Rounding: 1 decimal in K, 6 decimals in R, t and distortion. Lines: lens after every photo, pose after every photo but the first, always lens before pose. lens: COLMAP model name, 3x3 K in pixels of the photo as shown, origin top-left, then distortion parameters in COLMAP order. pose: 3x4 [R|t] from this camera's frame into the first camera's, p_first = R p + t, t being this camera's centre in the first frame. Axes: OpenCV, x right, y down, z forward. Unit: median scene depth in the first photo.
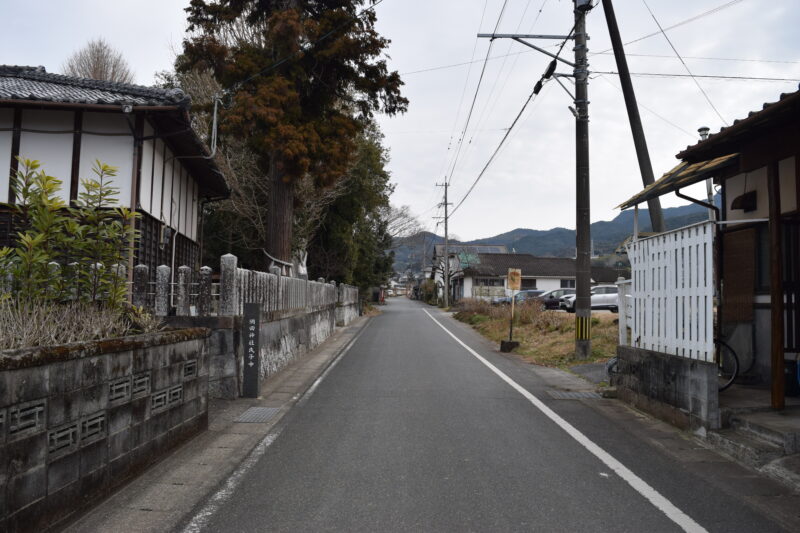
lens RADIAL K [[653.7, 0, 400.0], [0, 653.7, 266.5], [0, 0, 1]] dist [-0.089009, 0.001866]
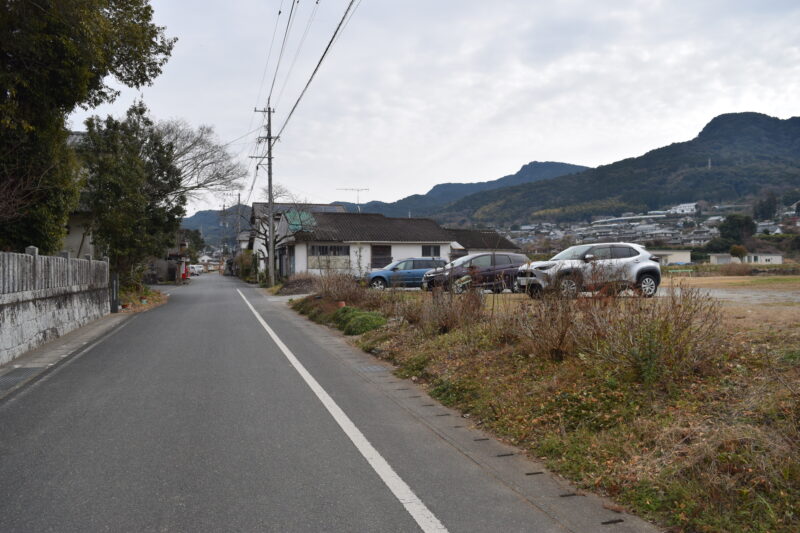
lens RADIAL K [[653.7, 0, 400.0], [0, 653.7, 266.5], [0, 0, 1]] dist [-0.089009, 0.001866]
pose [[0.961621, -0.021884, 0.273508, 0.011241], [0.010819, 0.999063, 0.041897, 0.012207], [-0.274169, -0.037330, 0.960957, 0.269219]]
